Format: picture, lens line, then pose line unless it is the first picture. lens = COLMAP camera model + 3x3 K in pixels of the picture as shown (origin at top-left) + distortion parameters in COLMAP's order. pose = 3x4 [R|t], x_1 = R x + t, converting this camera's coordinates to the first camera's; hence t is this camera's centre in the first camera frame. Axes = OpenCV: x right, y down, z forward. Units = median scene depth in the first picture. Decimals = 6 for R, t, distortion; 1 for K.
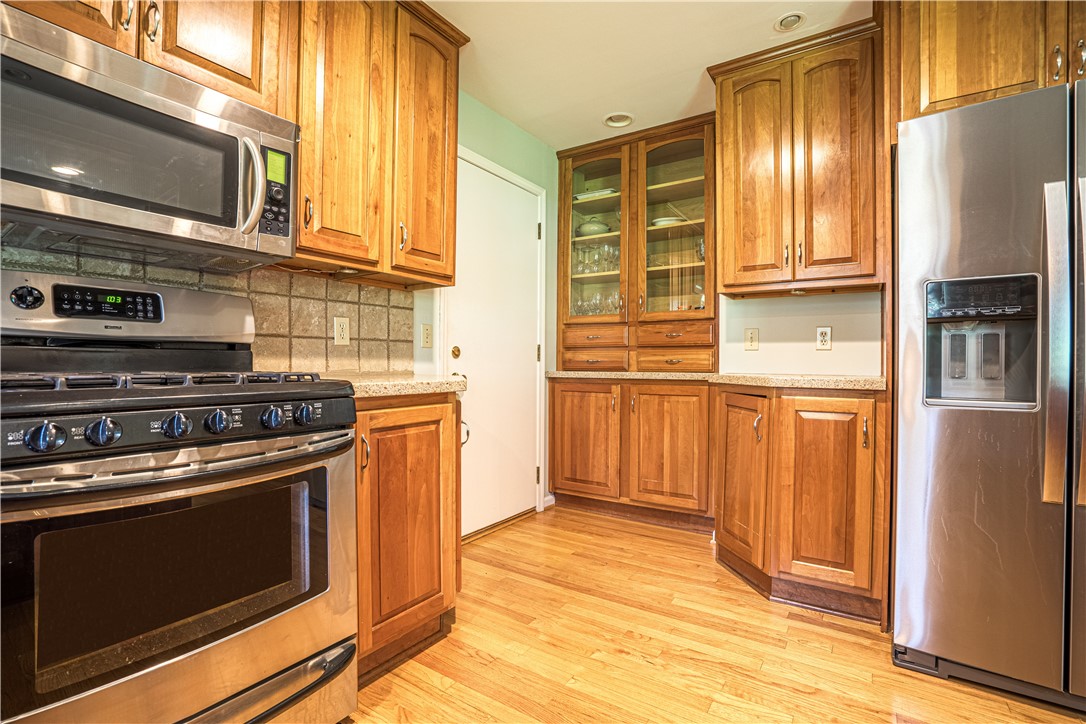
lens RADIAL K [[500.7, 0, 543.8], [0, 500.7, 363.3], [0, 0, 1]] dist [-0.031136, 0.000957]
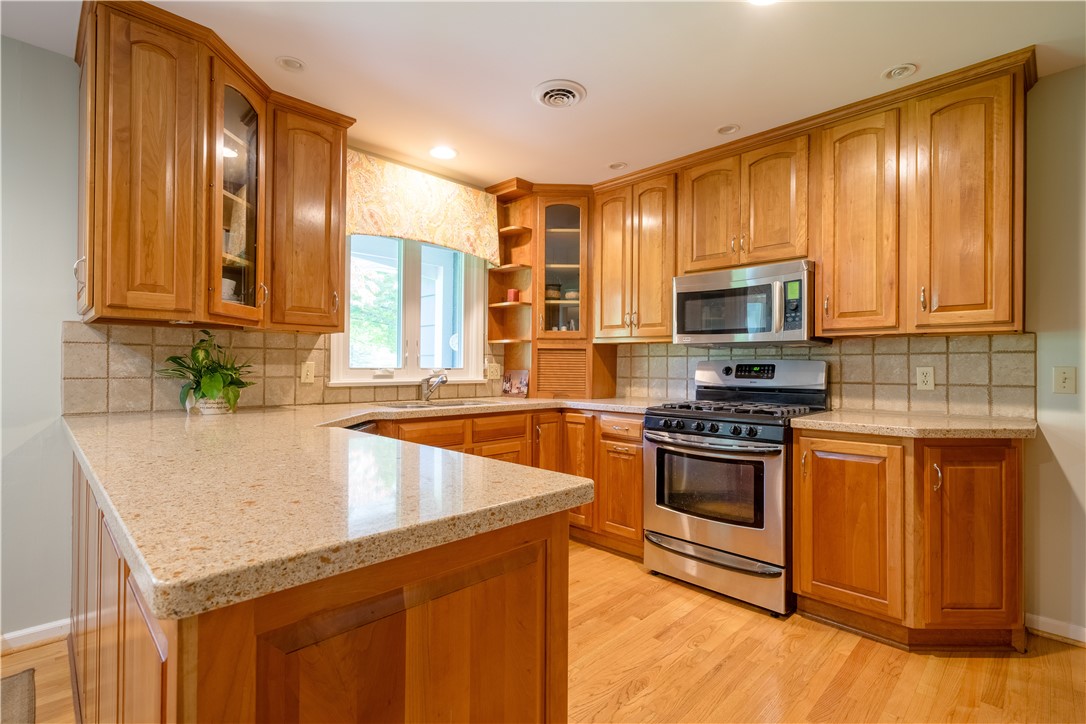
lens RADIAL K [[509.1, 0, 543.8], [0, 509.1, 363.7], [0, 0, 1]] dist [0.005513, -0.000670]
pose [[-0.201989, -0.013307, -0.979297, 1.329846], [-0.007549, 0.999899, -0.012030, -0.106747], [0.979359, 0.004963, -0.202069, 0.482647]]
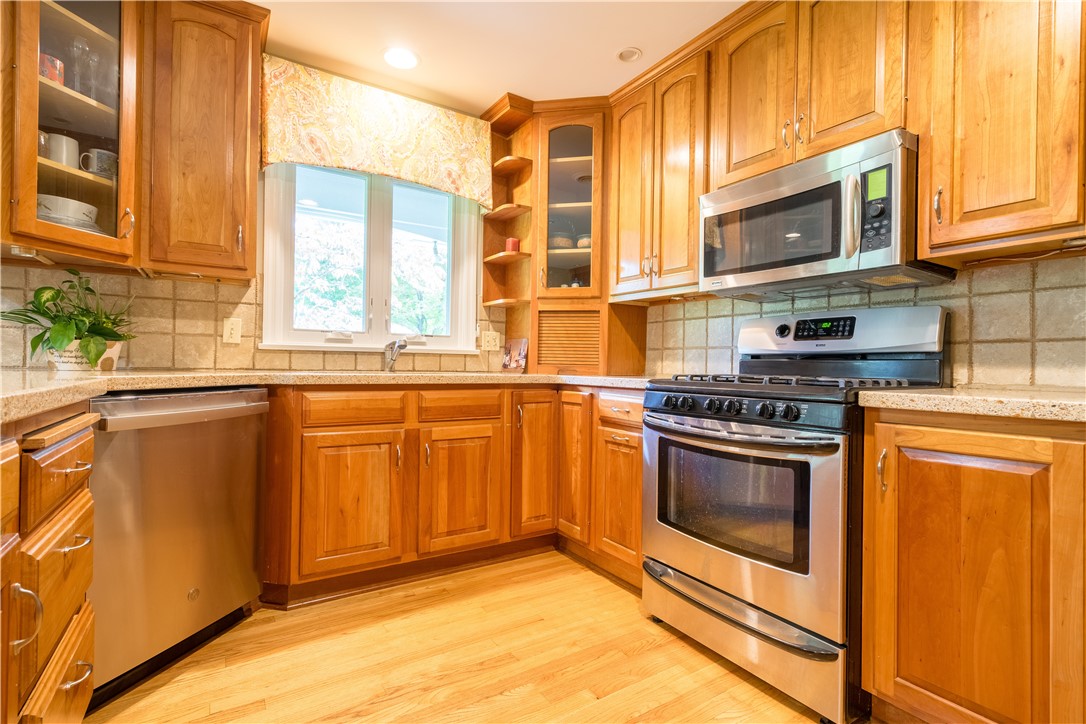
lens RADIAL K [[509.1, 0, 543.7], [0, 509.1, 363.2], [0, 0, 1]] dist [0.005513, -0.000670]
pose [[-0.405908, -0.014915, -0.913792, 0.705870], [-0.018002, 0.999803, -0.008322, 0.005087], [0.913737, 0.013072, -0.406097, 0.763515]]
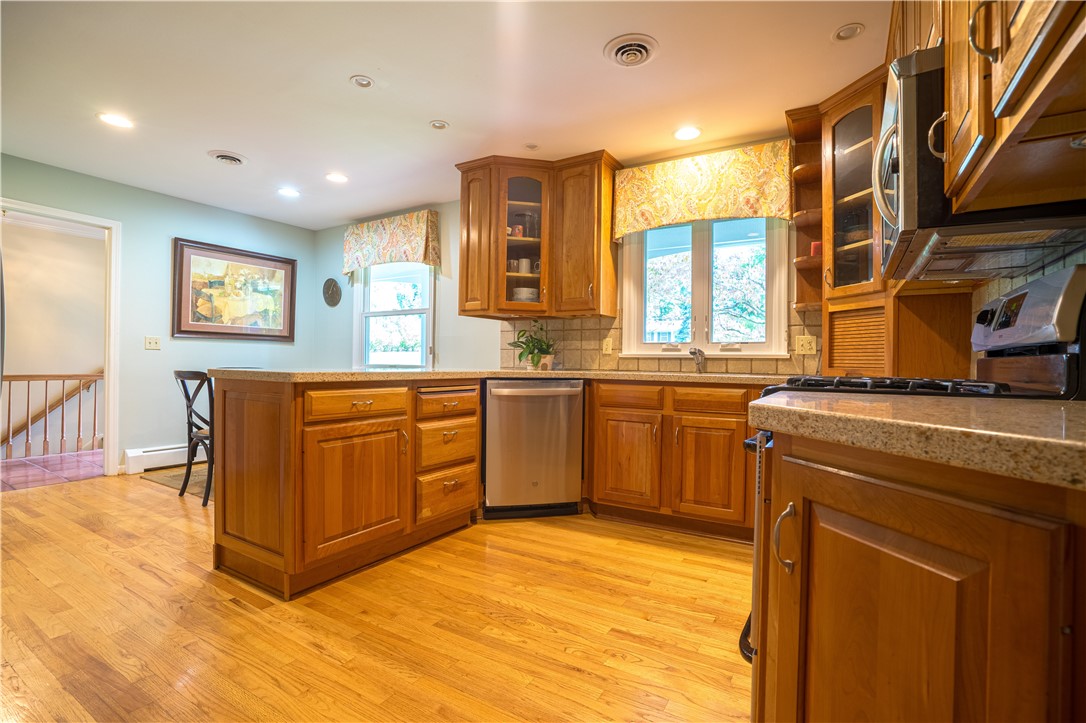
lens RADIAL K [[500.7, 0, 554.8], [0, 500.7, 360.3], [0, 0, 1]] dist [-0.031136, 0.000957]
pose [[-0.997878, -0.020709, -0.061738, 0.073203], [-0.020377, 0.999774, -0.005998, -0.000539], [0.061848, -0.004727, -0.998074, 1.711819]]
